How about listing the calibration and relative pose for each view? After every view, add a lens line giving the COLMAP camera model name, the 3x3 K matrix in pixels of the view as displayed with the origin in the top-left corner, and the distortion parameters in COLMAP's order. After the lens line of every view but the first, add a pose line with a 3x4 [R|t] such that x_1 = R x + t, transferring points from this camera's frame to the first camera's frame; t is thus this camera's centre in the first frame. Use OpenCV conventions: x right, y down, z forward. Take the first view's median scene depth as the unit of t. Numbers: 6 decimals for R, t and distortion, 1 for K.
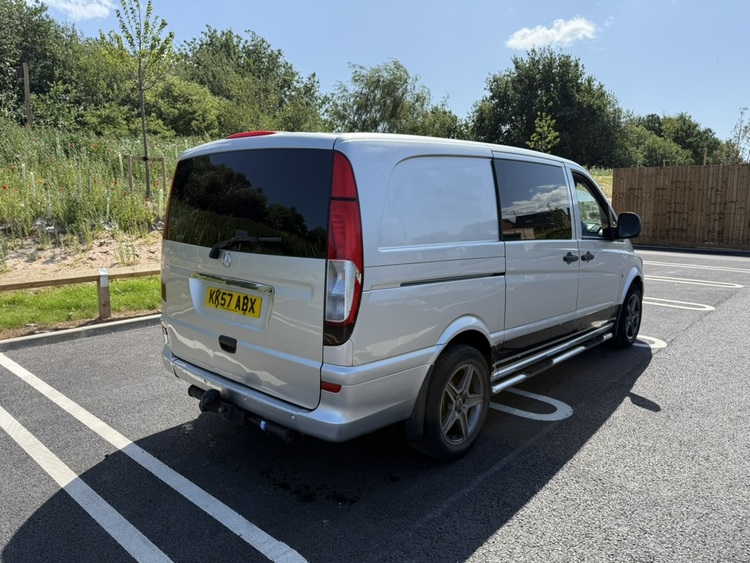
lens RADIAL K [[535.4, 0, 375.0], [0, 535.4, 281.5], [0, 0, 1]] dist [-0.003412, -0.005447]
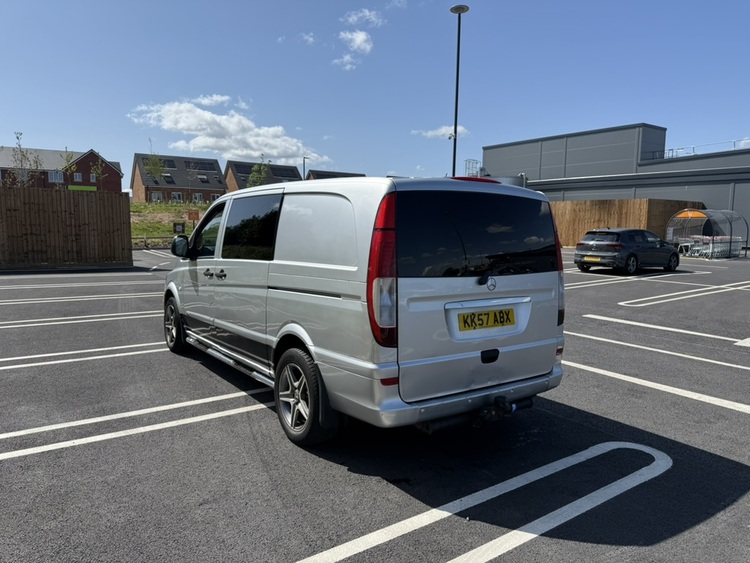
lens RADIAL K [[535.4, 0, 375.0], [0, 535.4, 281.5], [0, 0, 1]] dist [-0.003412, -0.005447]
pose [[0.215536, -0.096031, 0.971763, -0.643148], [0.130236, 0.989089, 0.068857, -0.069788], [-0.967772, 0.111718, 0.225691, 0.426988]]
